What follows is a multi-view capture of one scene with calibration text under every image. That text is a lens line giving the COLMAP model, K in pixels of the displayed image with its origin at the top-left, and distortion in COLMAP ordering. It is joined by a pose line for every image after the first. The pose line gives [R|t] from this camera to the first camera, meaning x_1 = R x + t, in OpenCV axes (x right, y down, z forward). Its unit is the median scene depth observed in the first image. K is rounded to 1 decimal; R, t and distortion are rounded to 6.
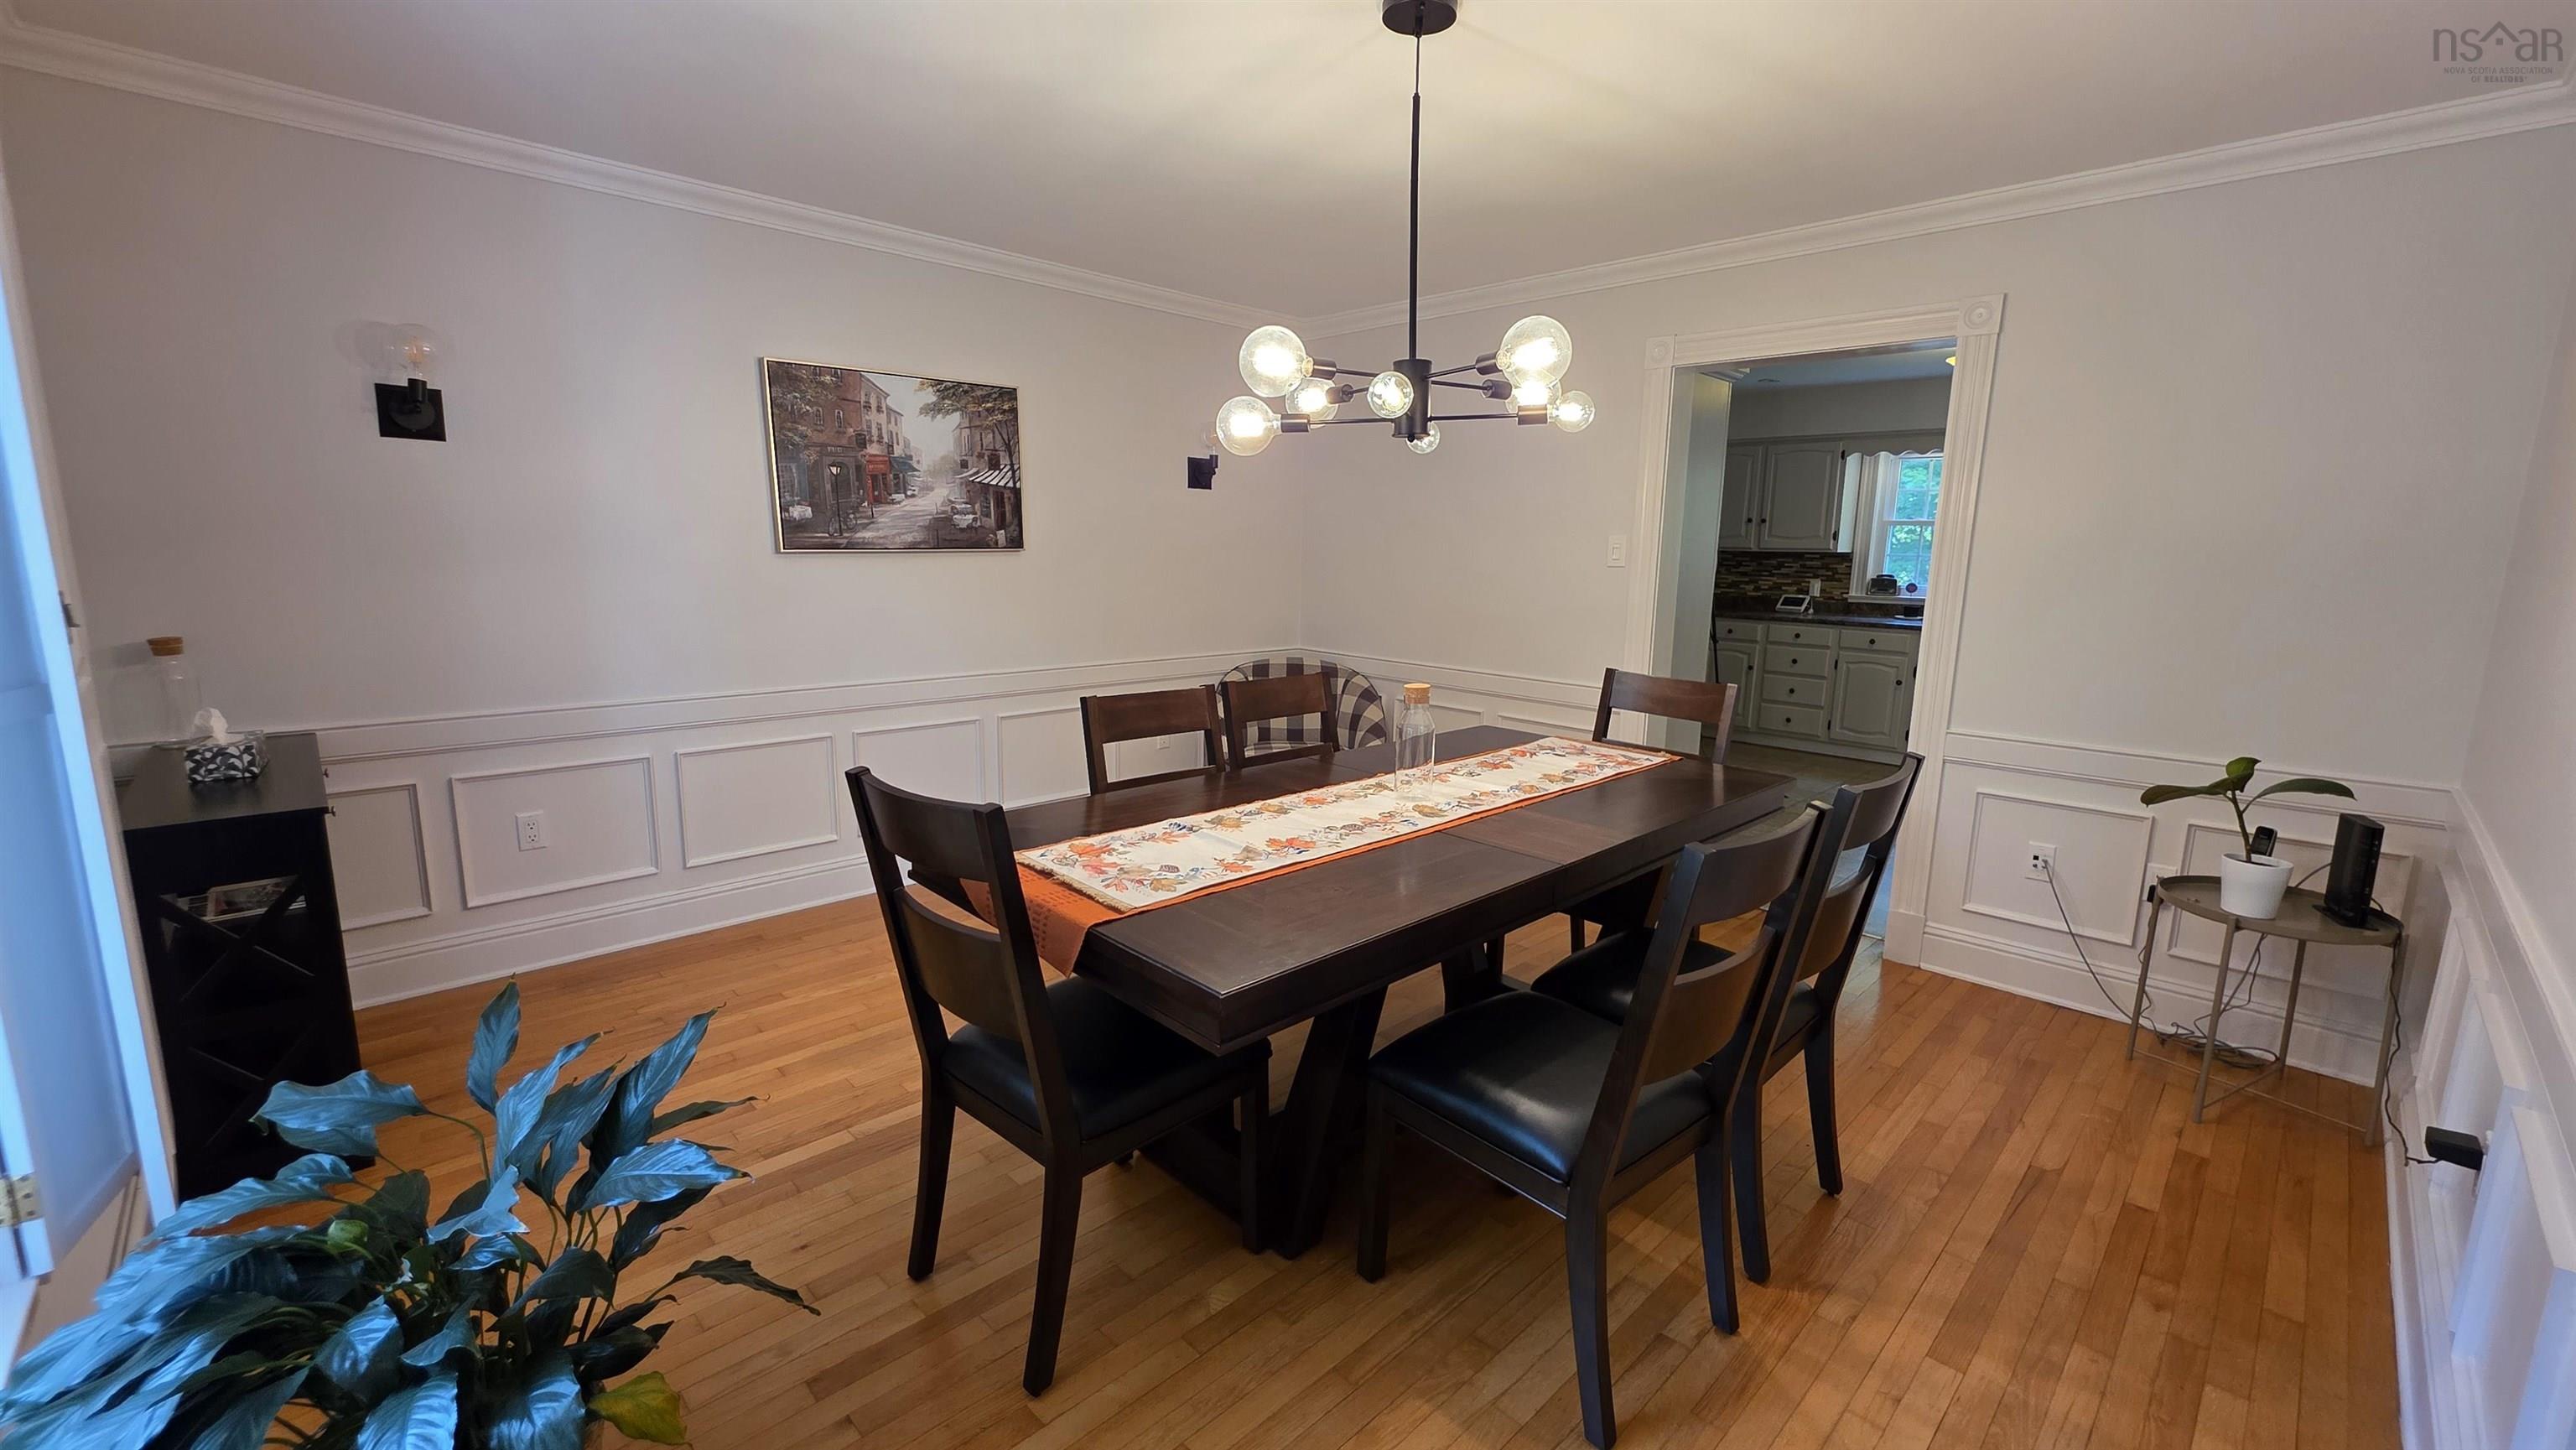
lens RADIAL K [[1025.6, 0, 1288.7], [0, 1025.6, 713.1], [0, 0, 1]] dist [-0.001444, 0.001321]
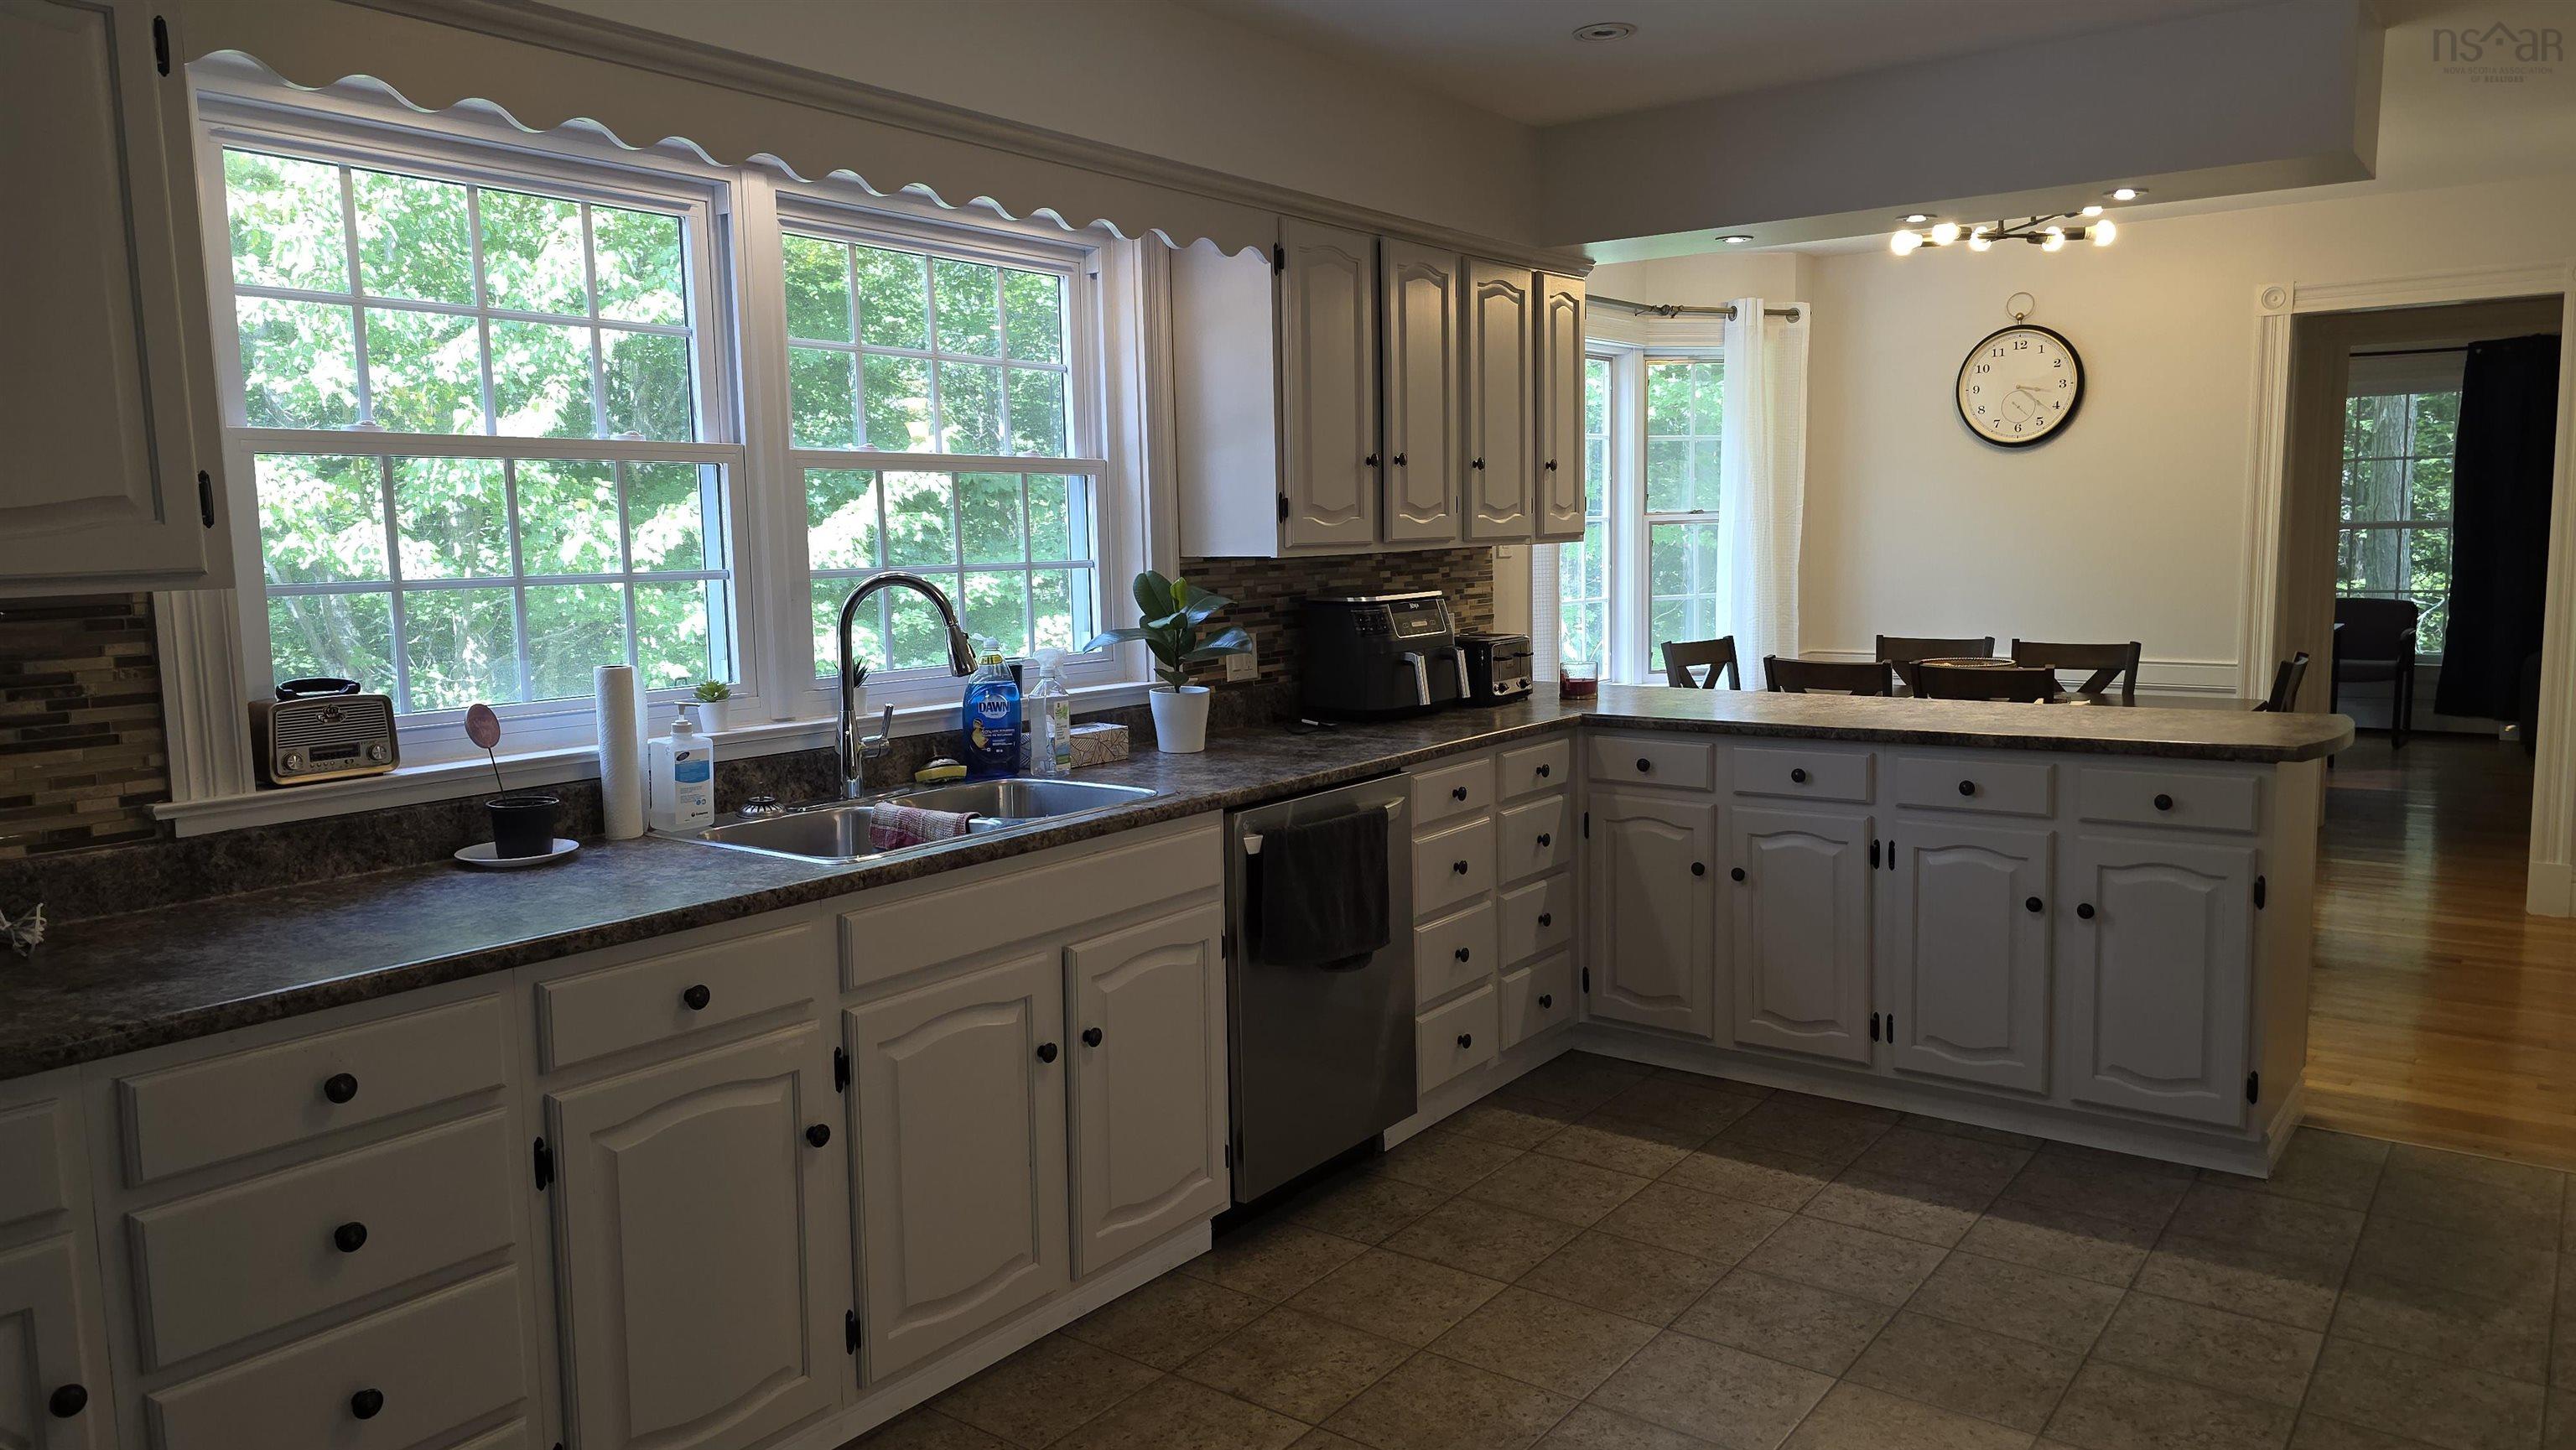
lens RADIAL K [[1774.8, 0, 1289.5], [0, 1774.8, 730.6], [0, 0, 1]] dist [0.006857, 0.002829]
pose [[-0.168034, -0.123661, 0.977994, 0.368576], [0.185130, 0.970490, 0.154520, -0.281255], [-0.968241, 0.207021, -0.140182, 1.670248]]
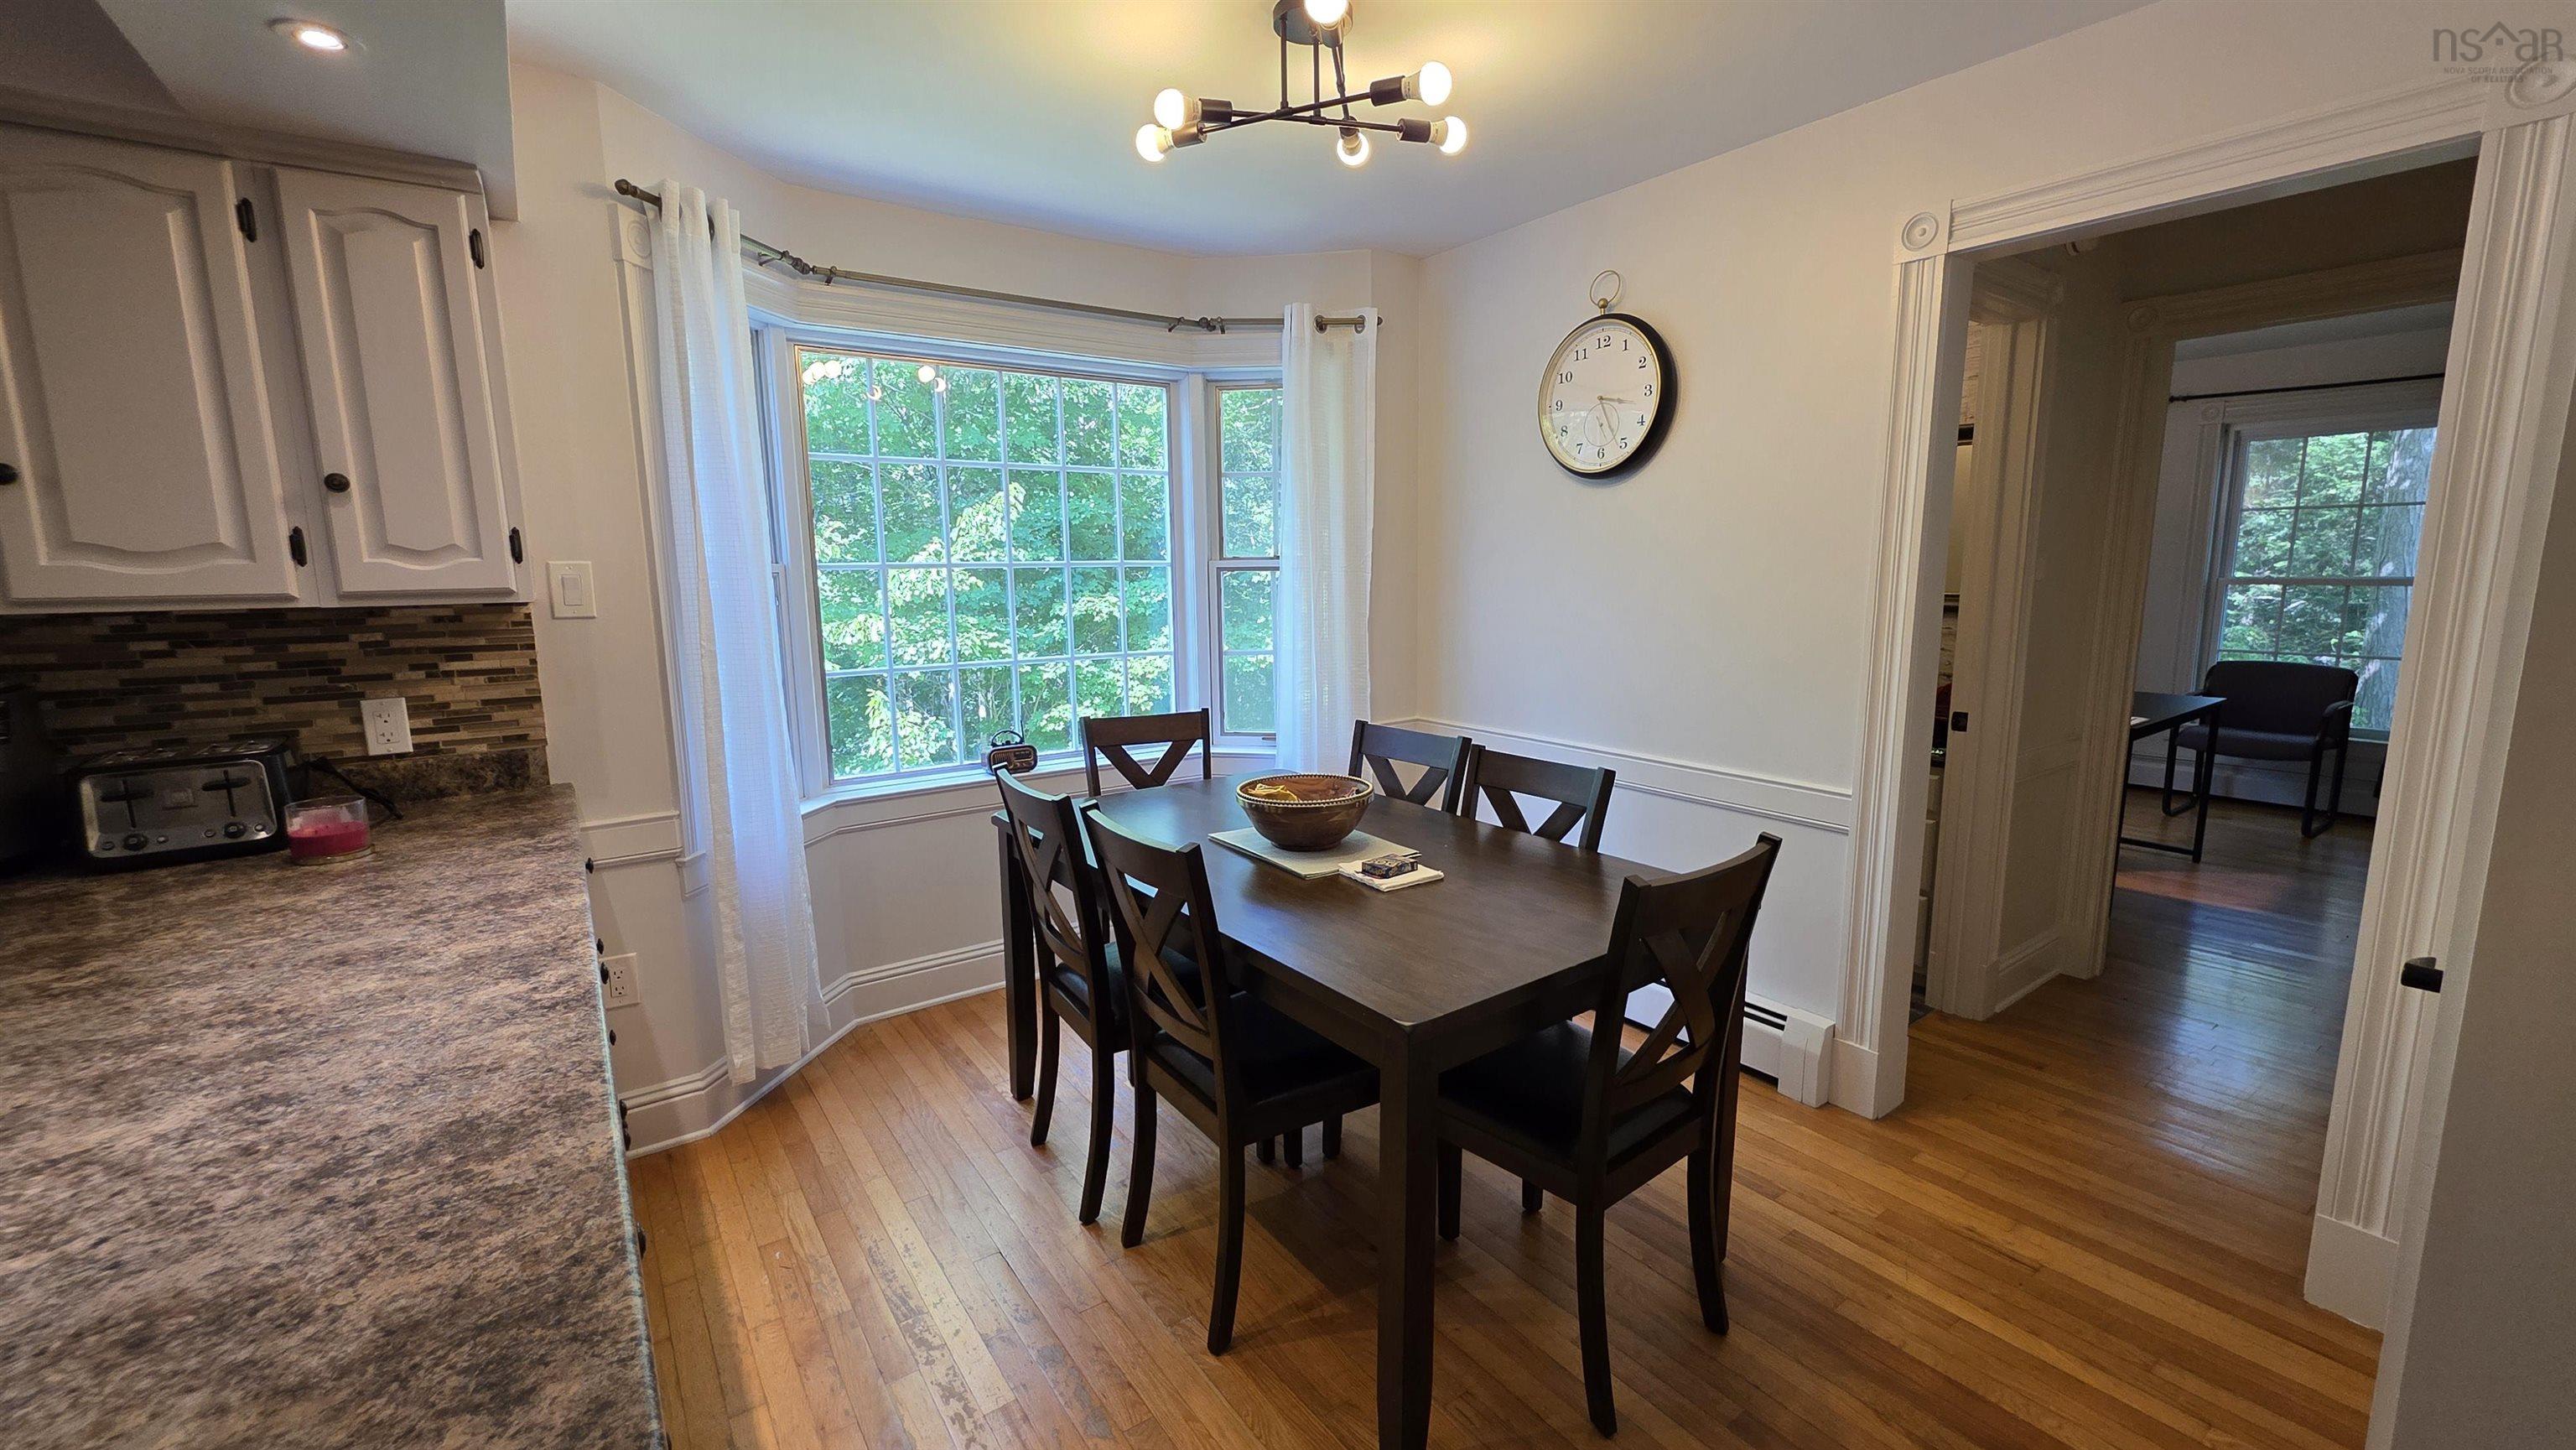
lens RADIAL K [[1025.6, 0, 1290.1], [0, 1025.6, 711.1], [0, 0, 1]] dist [-0.001444, 0.001321]
pose [[0.137895, -0.162938, 0.976953, 1.214476], [0.174653, 0.974919, 0.137947, -0.117976], [-0.974926, 0.151606, 0.162894, 0.759723]]
